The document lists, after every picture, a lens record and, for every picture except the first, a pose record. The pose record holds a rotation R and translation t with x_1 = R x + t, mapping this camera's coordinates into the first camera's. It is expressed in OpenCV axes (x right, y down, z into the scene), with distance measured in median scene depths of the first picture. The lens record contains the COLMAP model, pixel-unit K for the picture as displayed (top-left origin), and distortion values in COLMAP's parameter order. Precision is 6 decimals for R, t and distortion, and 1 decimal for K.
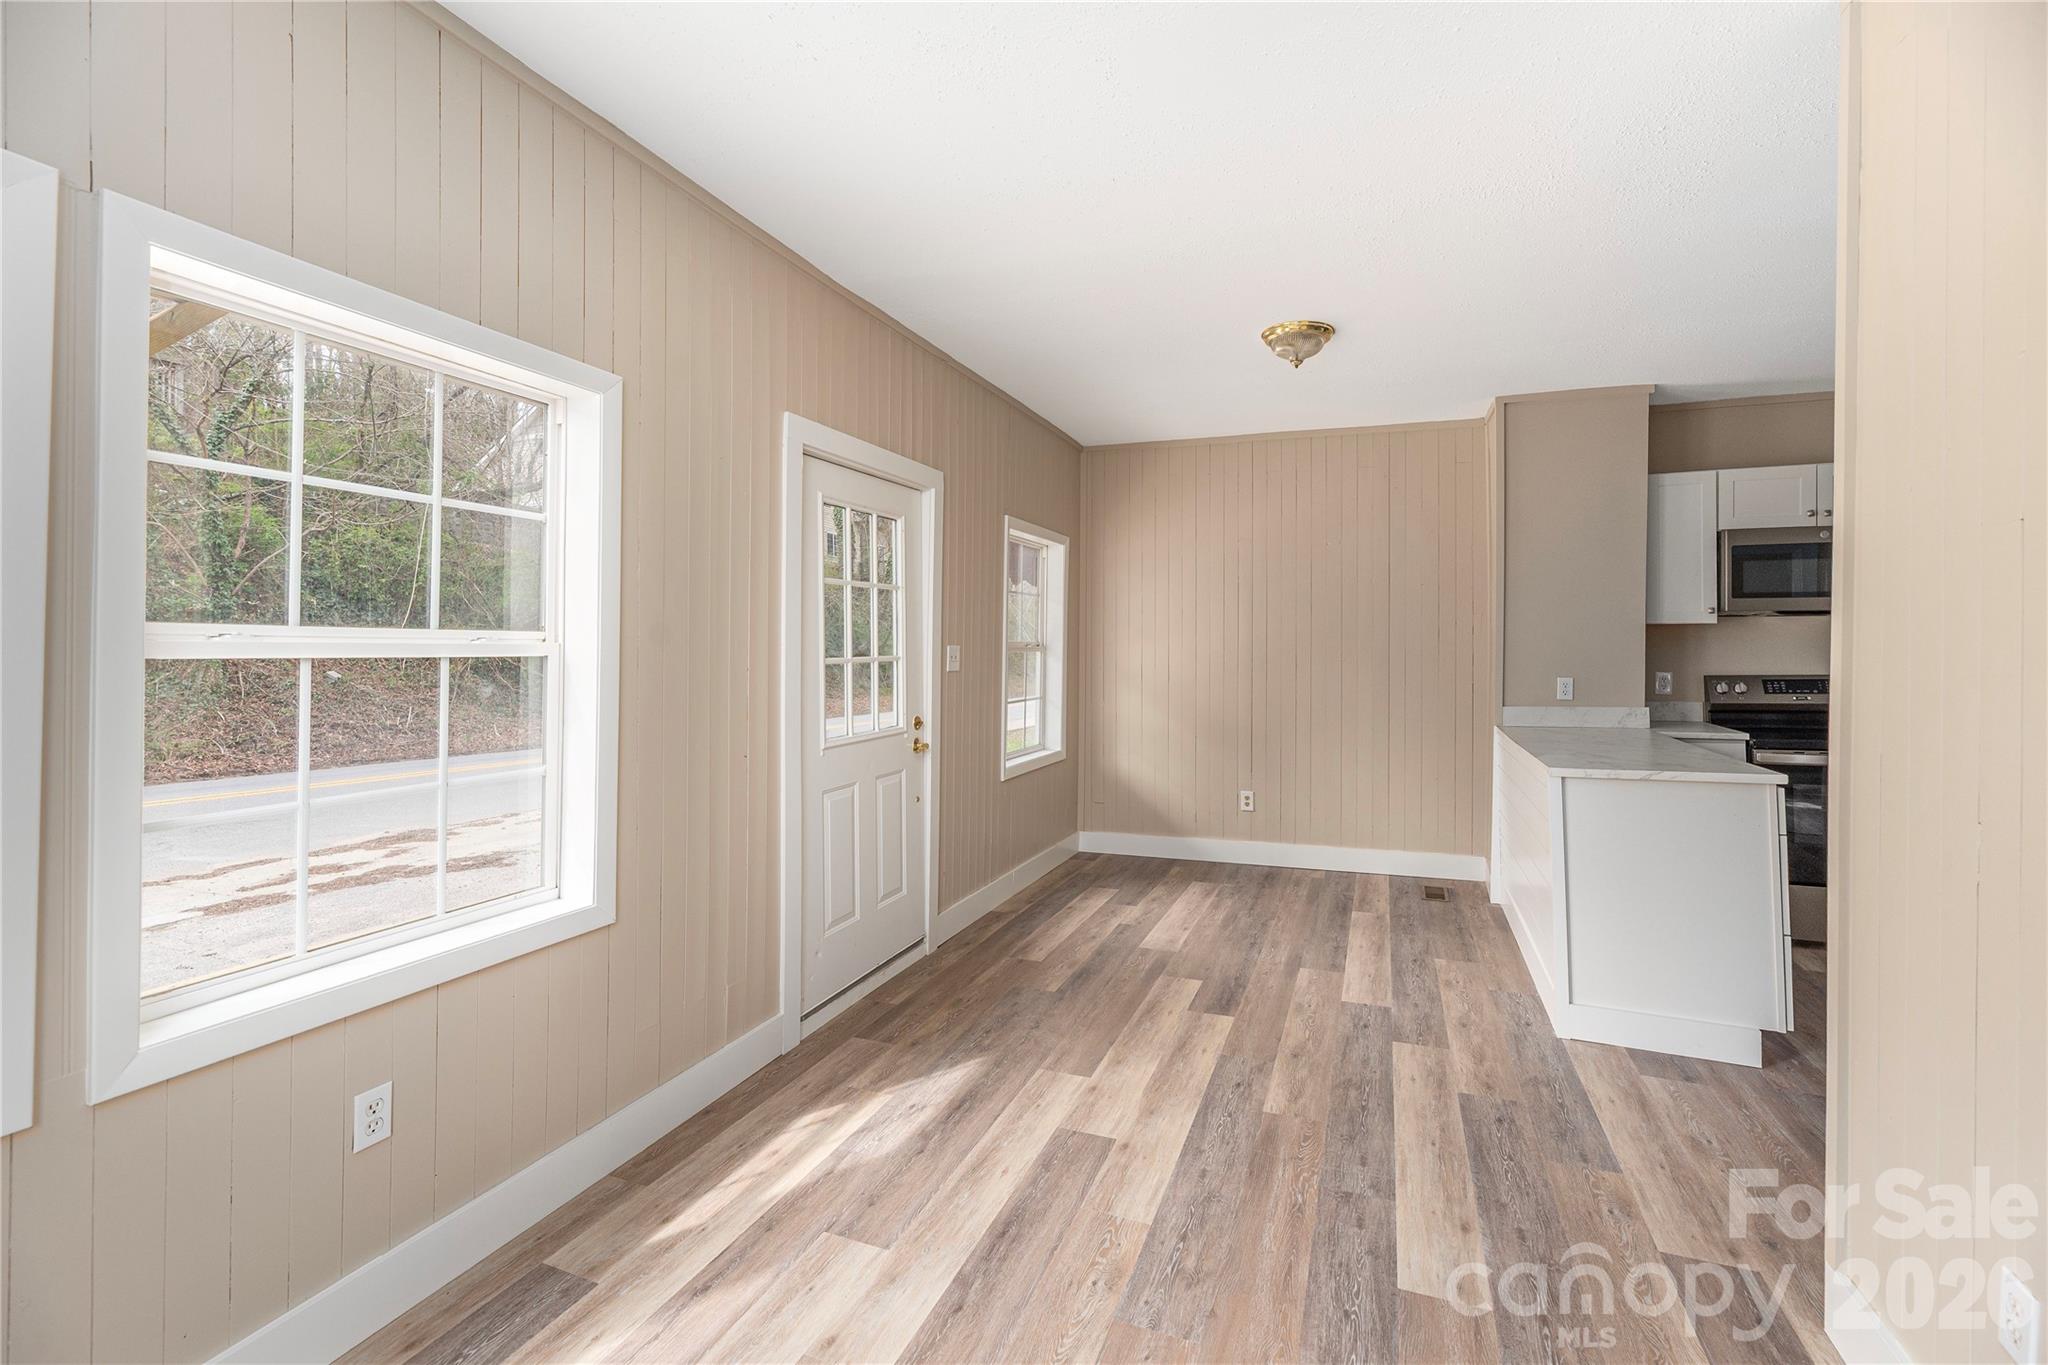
lens RADIAL K [[842.1, 0, 1026.6], [0, 842.1, 664.8], [0, 0, 1]] dist [0.001270, -0.000106]
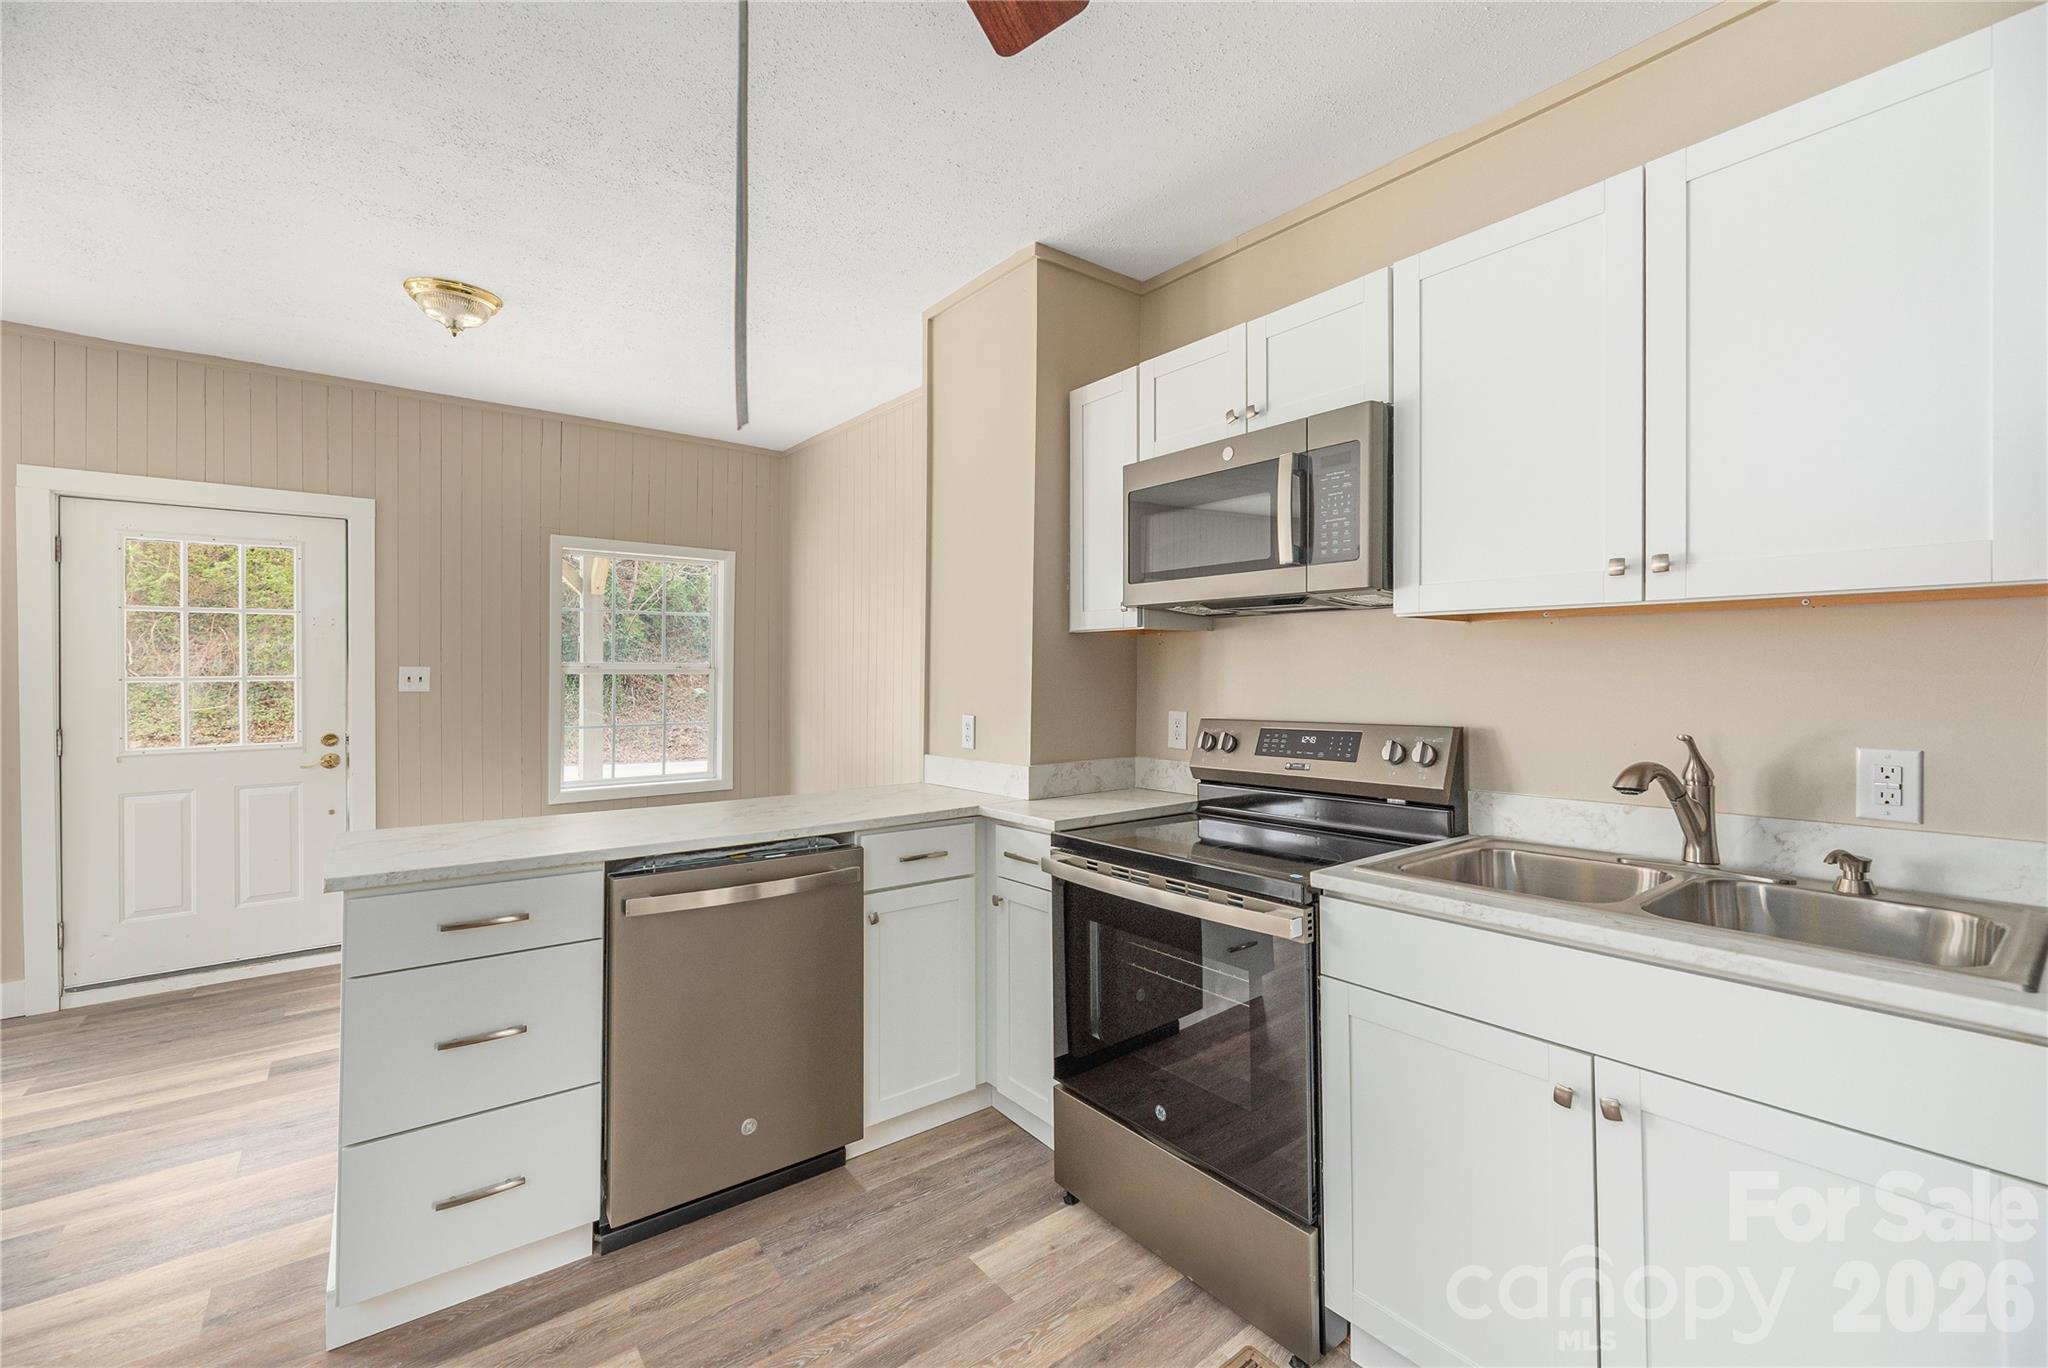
lens RADIAL K [[842.1, 0, 1020.7], [0, 842.1, 671.9], [0, 0, 1]] dist [0.001270, -0.000106]
pose [[0.863826, -0.000558, -0.503790, 1.636980], [-0.004172, 0.999957, -0.008260, -0.022772], [0.503773, 0.009237, 0.863787, 0.718041]]
